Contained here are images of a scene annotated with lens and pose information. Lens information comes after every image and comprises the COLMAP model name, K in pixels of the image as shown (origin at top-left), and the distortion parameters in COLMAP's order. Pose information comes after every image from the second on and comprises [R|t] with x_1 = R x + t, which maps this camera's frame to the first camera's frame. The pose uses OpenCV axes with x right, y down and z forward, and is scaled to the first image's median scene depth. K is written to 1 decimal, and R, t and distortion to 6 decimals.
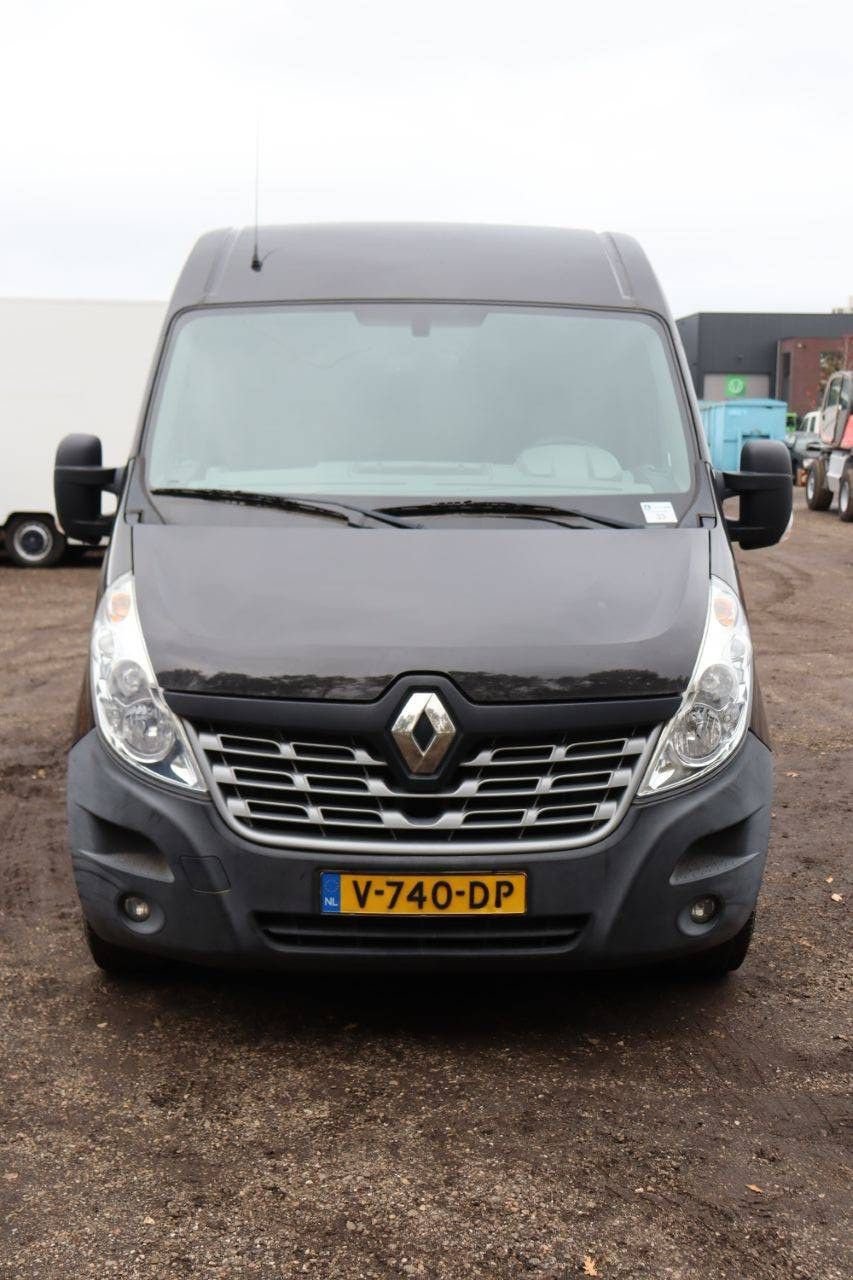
lens RADIAL K [[1481.6, 0, 421.3], [0, 1481.6, 642.2], [0, 0, 1]] dist [-0.065138, 0.000000]
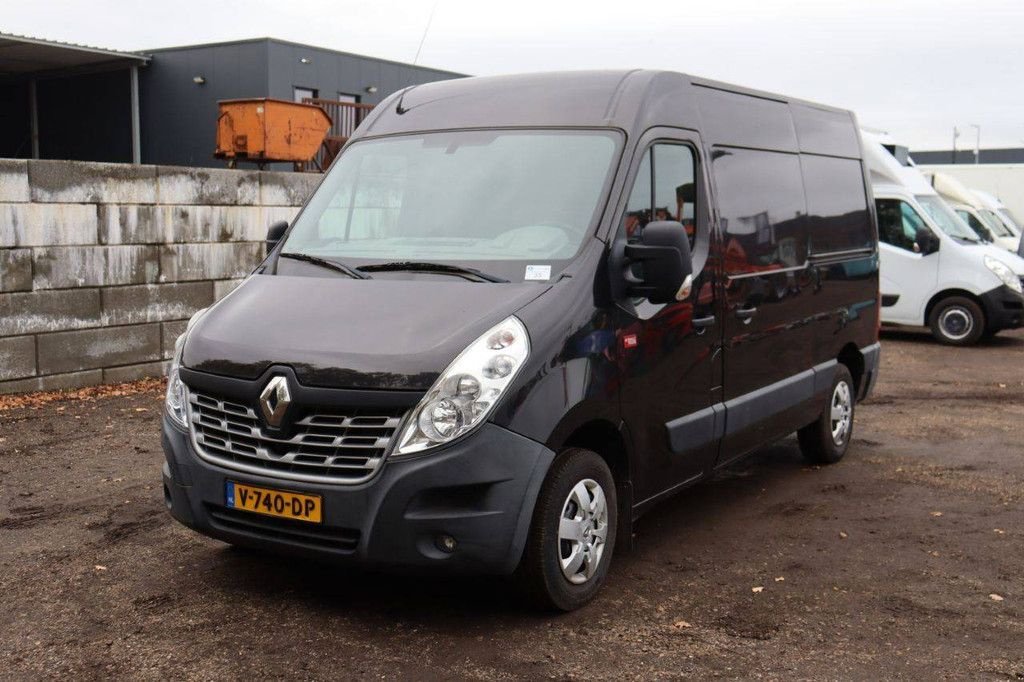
lens RADIAL K [[1211.0, 0, 516.2], [0, 1211.0, 337.4], [0, 0, 1]] dist [-0.027637, 0.000000]
pose [[0.839429, 0.047136, -0.541422, 0.917690], [-0.076506, 0.996560, -0.031856, 0.014203], [0.538058, 0.068163, 0.840147, 0.030101]]
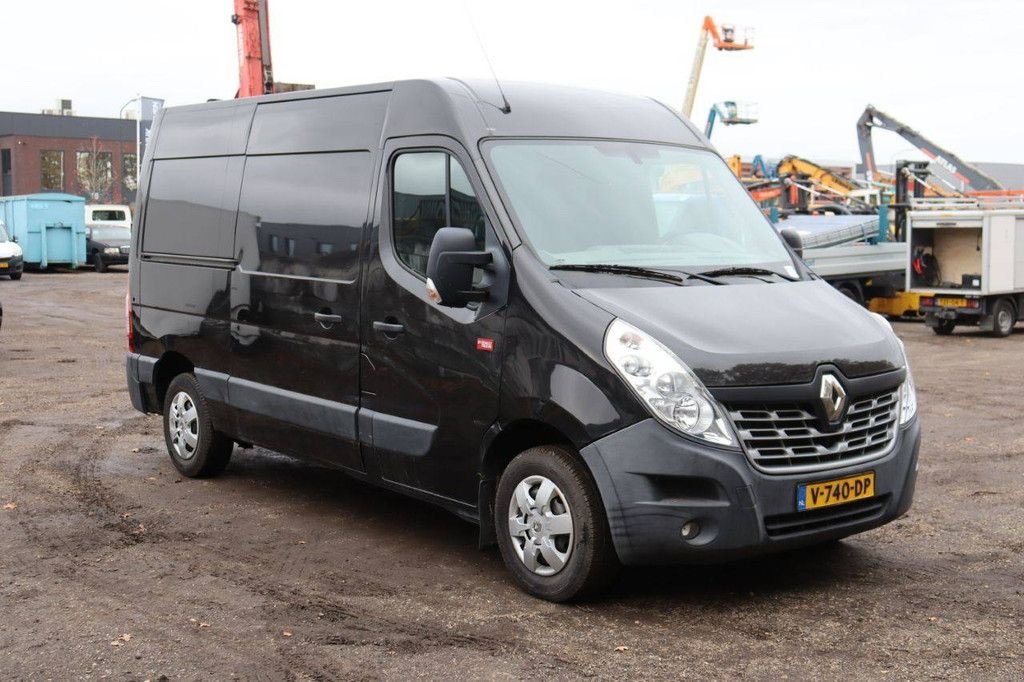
lens RADIAL K [[1370.9, 0, 513.9], [0, 1370.9, 341.4], [0, 0, 1]] dist [0.052603, 0.000000]
pose [[0.786232, -0.061024, 0.614910, -1.259493], [0.095166, 0.995198, -0.022917, -0.002418], [-0.610559, 0.076536, 0.788264, -0.044935]]
